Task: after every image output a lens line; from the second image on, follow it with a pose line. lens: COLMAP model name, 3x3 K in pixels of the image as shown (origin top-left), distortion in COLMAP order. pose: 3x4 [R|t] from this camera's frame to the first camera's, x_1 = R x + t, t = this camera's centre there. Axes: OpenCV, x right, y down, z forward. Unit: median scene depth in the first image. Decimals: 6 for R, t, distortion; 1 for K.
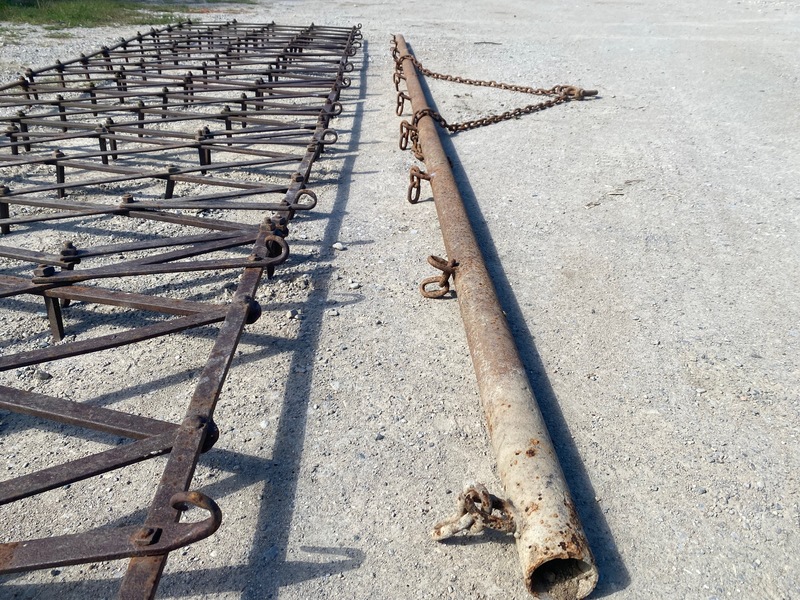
lens RADIAL K [[599.2, 0, 400.0], [0, 599.2, 300.0], [0, 0, 1]] dist [0.014610, -0.013071]
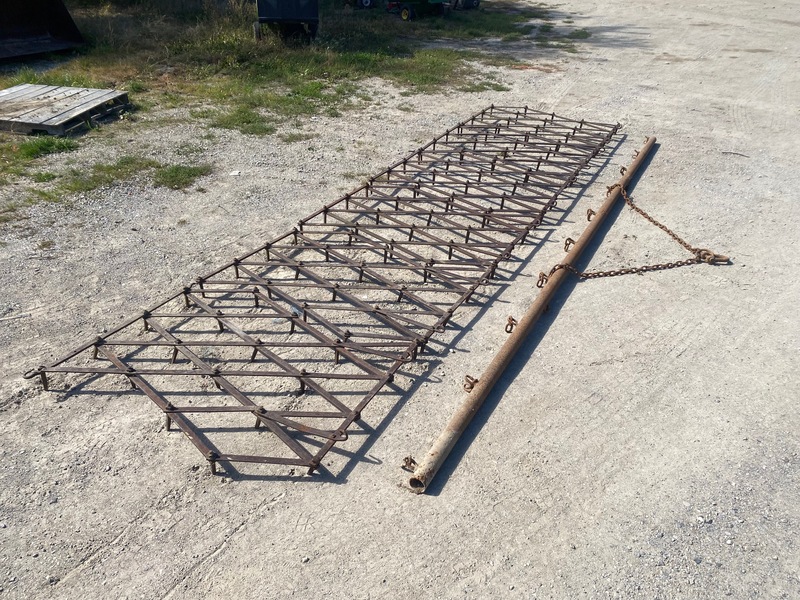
lens RADIAL K [[599.2, 0, 400.0], [0, 599.2, 300.0], [0, 0, 1]] dist [0.014610, -0.013071]
pose [[0.864206, 0.263100, -0.428867, 0.766705], [-0.252370, 0.964074, 0.082889, -0.493453], [0.435268, 0.036600, 0.899557, -1.302320]]
